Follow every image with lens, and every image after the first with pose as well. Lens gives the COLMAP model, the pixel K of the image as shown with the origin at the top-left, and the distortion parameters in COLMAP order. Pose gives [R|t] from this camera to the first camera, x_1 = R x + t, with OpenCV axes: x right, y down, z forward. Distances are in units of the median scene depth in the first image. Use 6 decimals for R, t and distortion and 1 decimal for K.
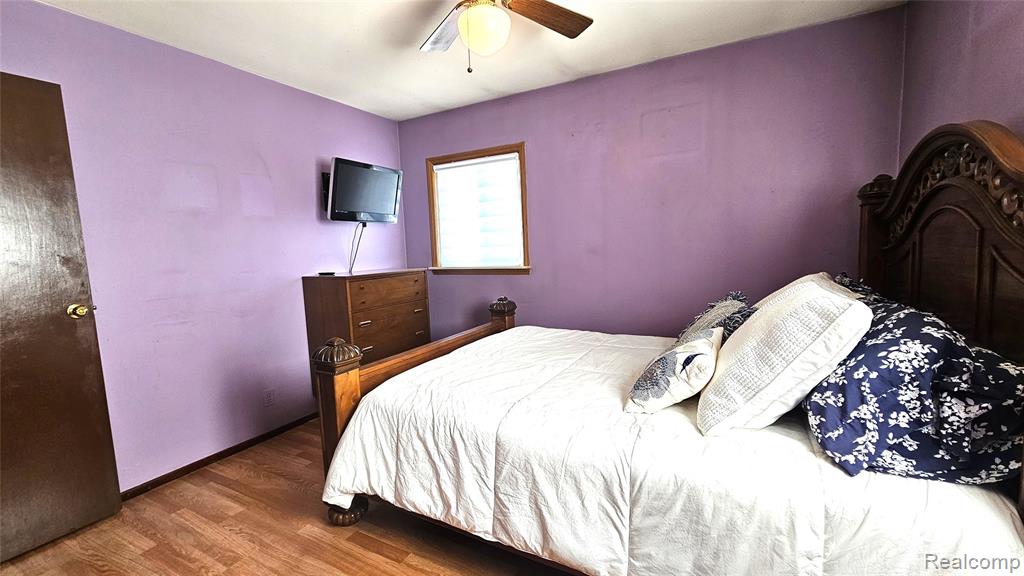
lens RADIAL K [[417.2, 0, 508.7], [0, 417.2, 290.7], [0, 0, 1]] dist [-0.003379, -0.000529]
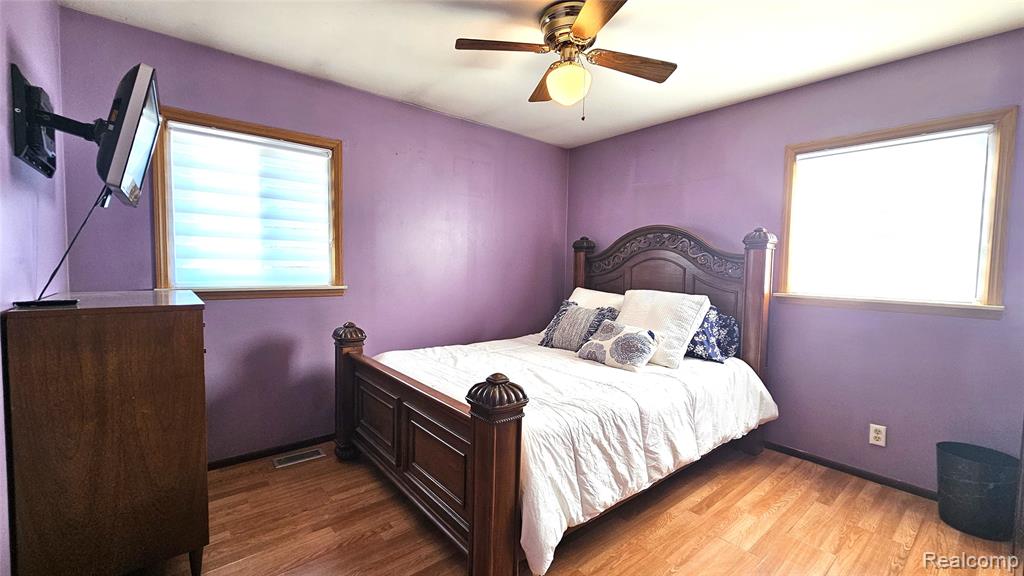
lens RADIAL K [[417.2, 0, 508.7], [0, 417.2, 290.7], [0, 0, 1]] dist [-0.003379, -0.000529]
pose [[0.375920, -0.011433, 0.926582, -1.287405], [0.066901, 0.997649, -0.014832, -0.031400], [-0.924234, 0.067565, 0.375801, 0.778328]]
